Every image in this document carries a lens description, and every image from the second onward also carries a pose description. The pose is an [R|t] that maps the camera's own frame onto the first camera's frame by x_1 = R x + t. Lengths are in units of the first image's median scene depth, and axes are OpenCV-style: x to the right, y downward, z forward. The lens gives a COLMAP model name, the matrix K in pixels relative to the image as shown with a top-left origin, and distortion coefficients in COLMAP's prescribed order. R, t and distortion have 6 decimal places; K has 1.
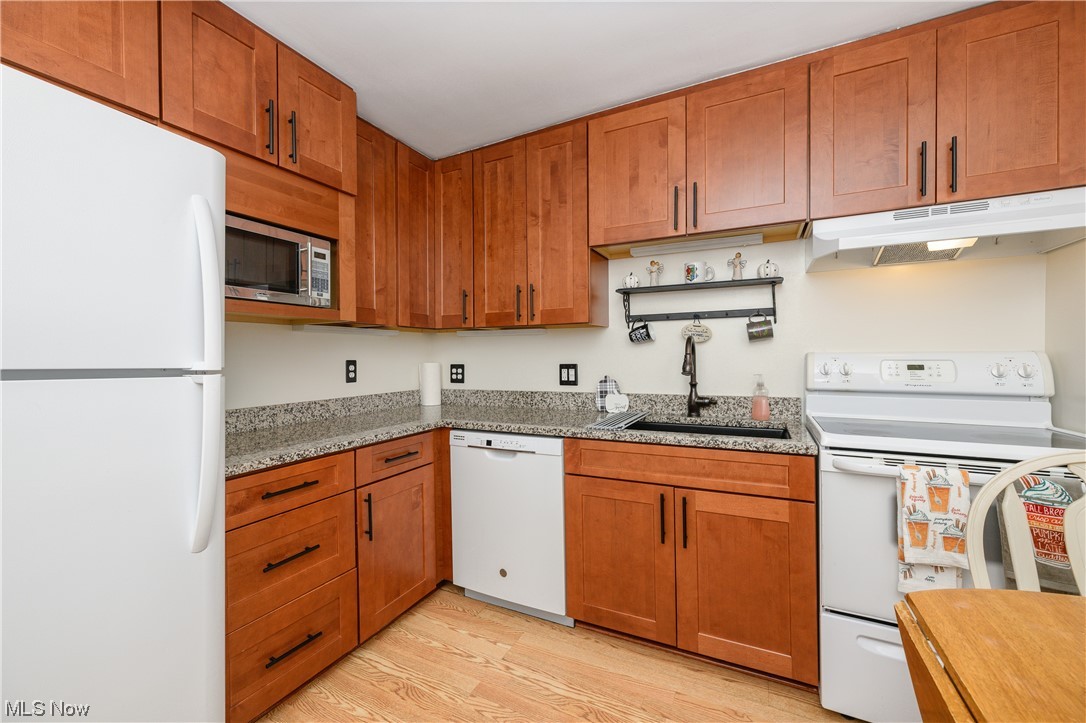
lens RADIAL K [[437.7, 0, 539.1], [0, 437.7, 359.0], [0, 0, 1]] dist [0.003710, 0.000208]
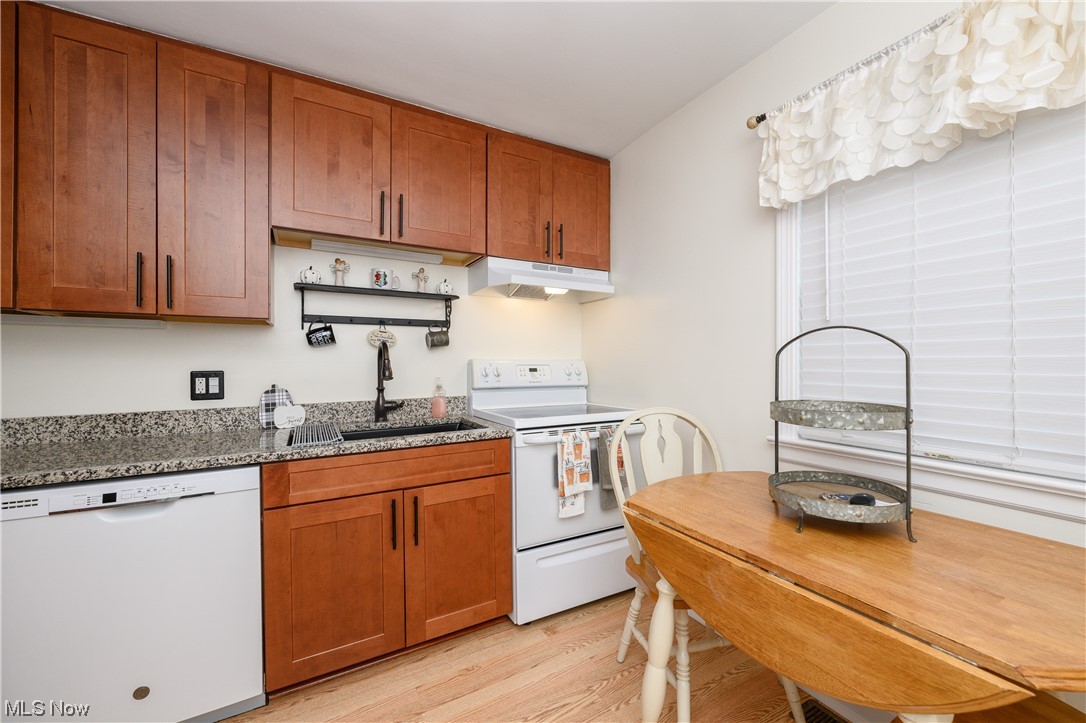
lens RADIAL K [[437.7, 0, 548.6], [0, 437.7, 359.8], [0, 0, 1]] dist [0.003710, 0.000208]
pose [[0.549259, 0.009834, 0.835594, -0.318789], [0.002063, 0.999912, -0.013124, 0.004330], [-0.835649, 0.008933, 0.549190, 0.140531]]
